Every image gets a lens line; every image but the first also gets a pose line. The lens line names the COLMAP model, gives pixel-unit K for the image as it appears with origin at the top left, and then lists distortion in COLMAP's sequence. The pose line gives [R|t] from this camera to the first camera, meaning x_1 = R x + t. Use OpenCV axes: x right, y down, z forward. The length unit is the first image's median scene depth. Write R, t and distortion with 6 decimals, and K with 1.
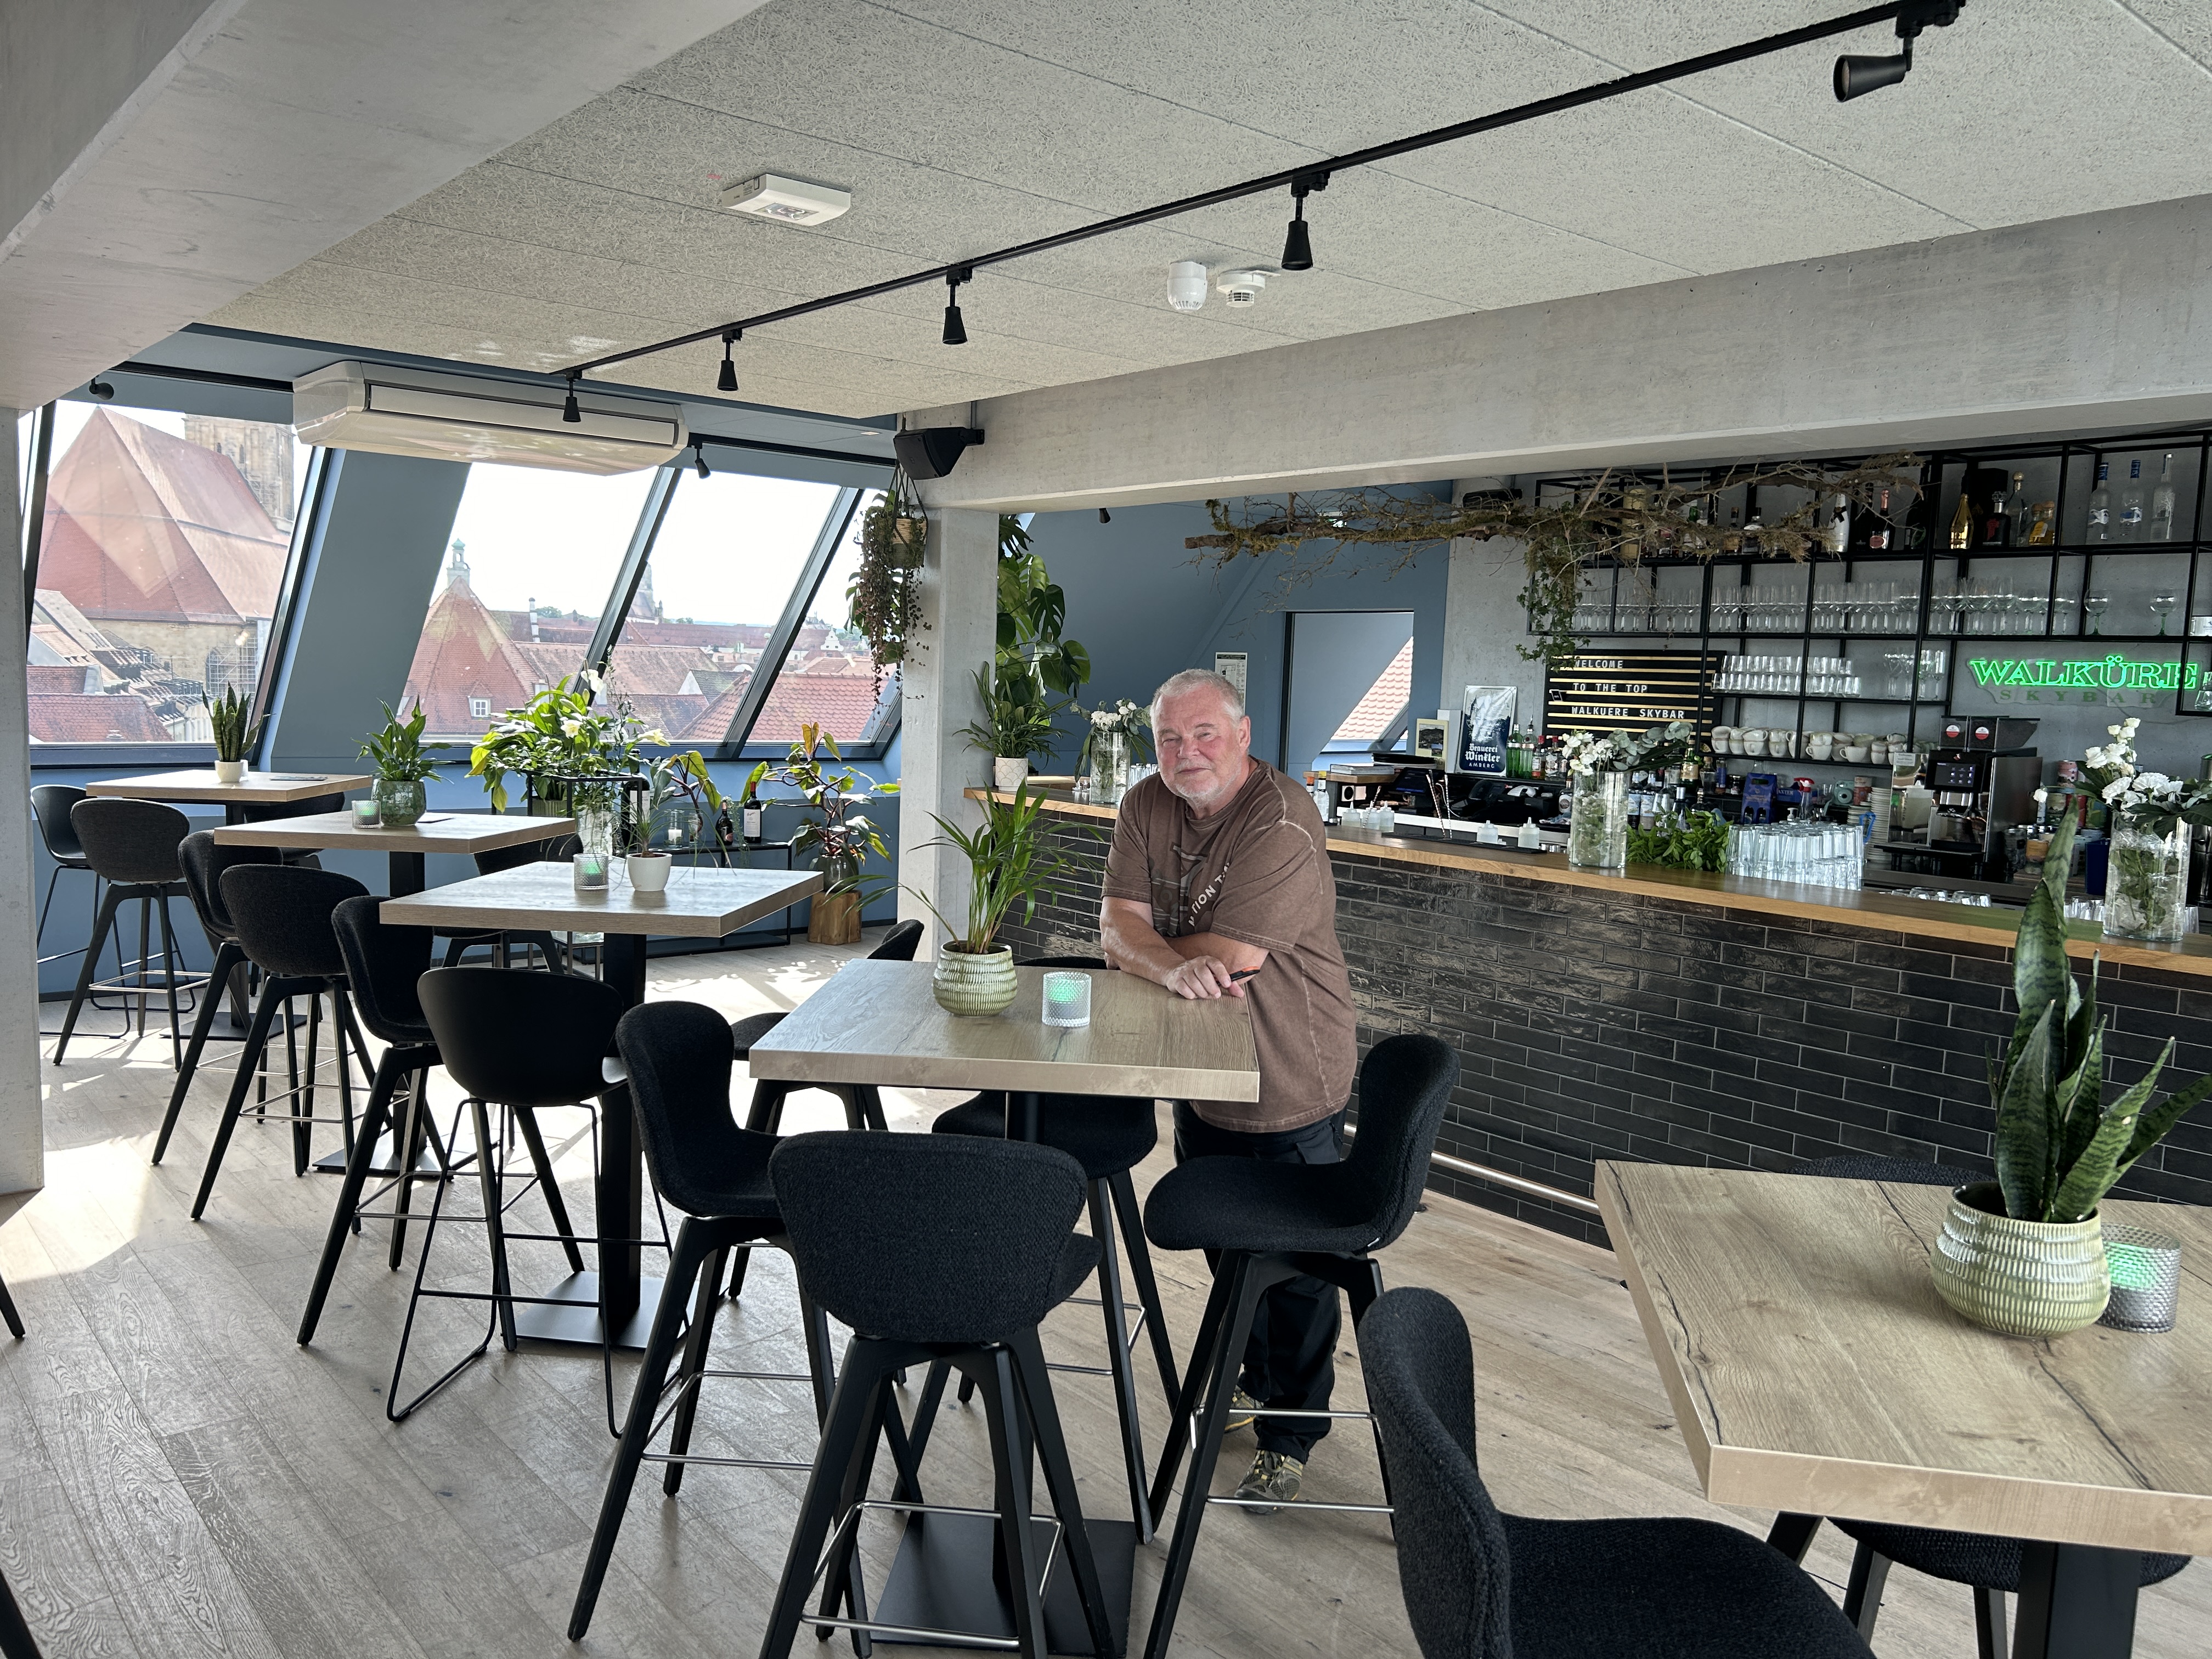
lens RADIAL K [[1681.9, 0, 1106.0], [0, 1681.9, 829.5], [0, 0, 1]] dist [0.000387, -0.110603]
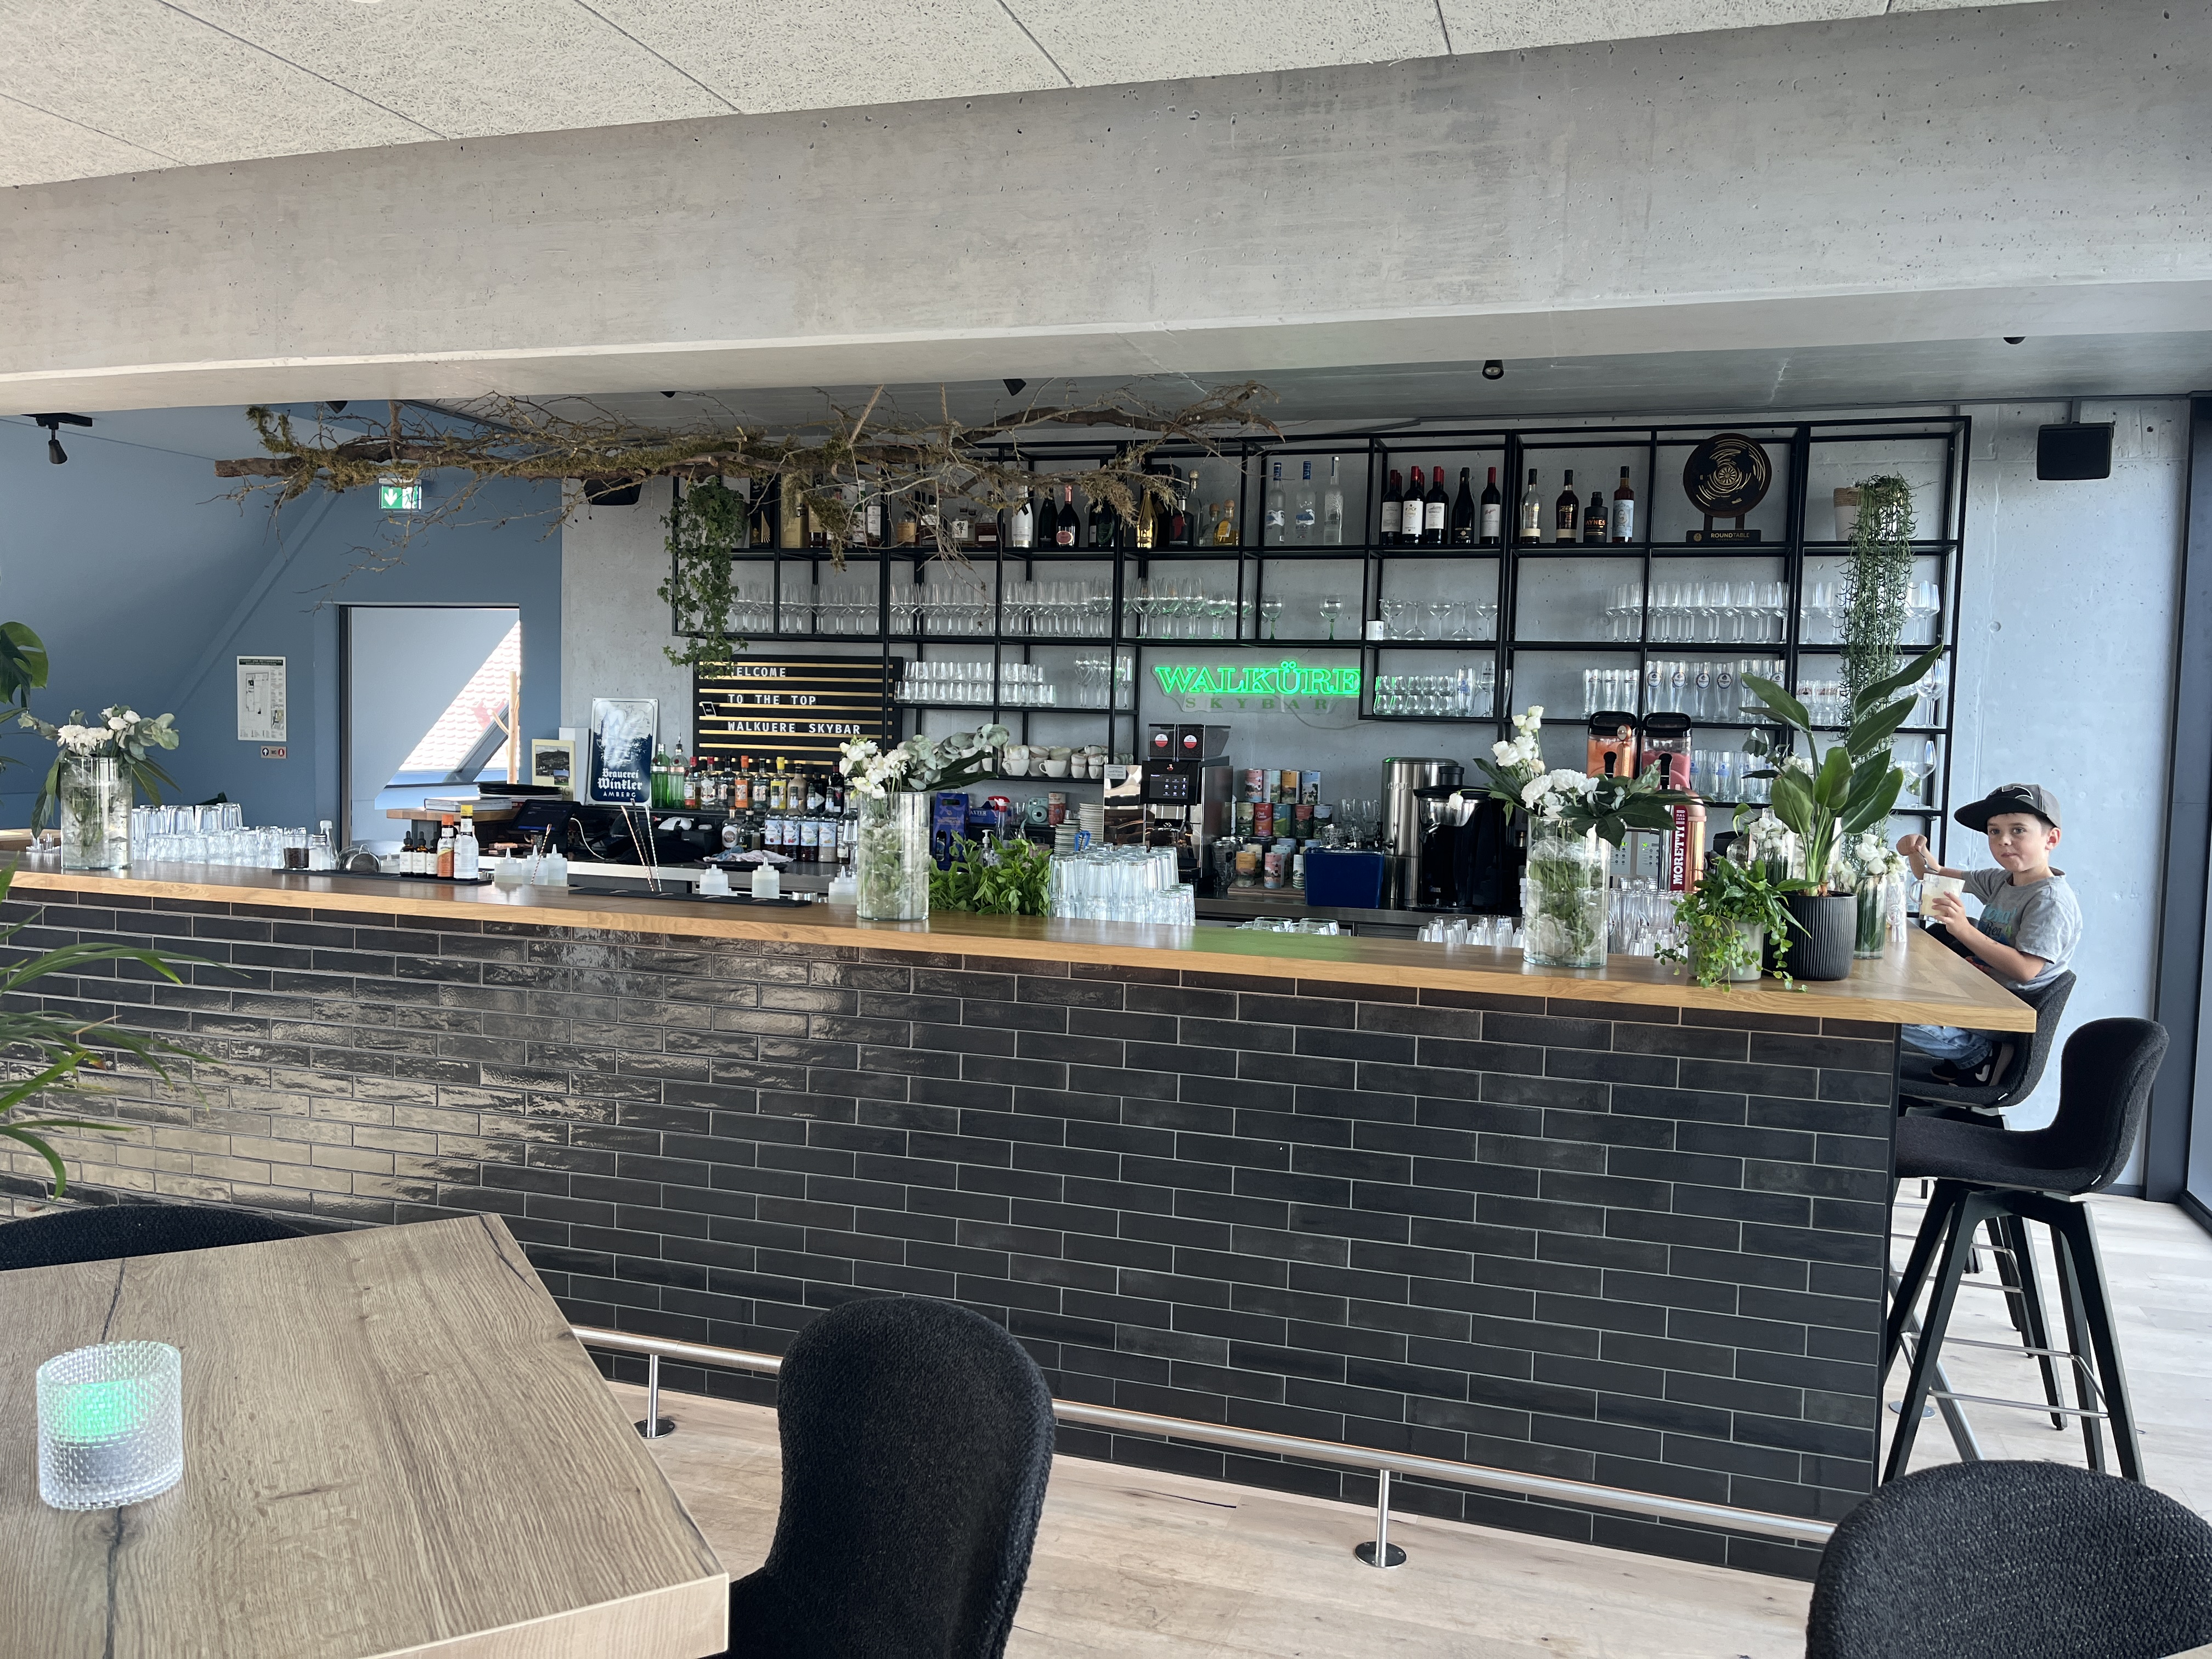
lens RADIAL K [[1618.6, 0, 1106.0], [0, 1618.6, 829.5], [0, 0, 1]] dist [0.056945, -0.087243]
pose [[0.838163, -0.042647, 0.543751, -0.012892], [0.052462, 0.998620, -0.002545, -0.008014], [-0.542891, 0.030660, 0.839243, 0.247448]]
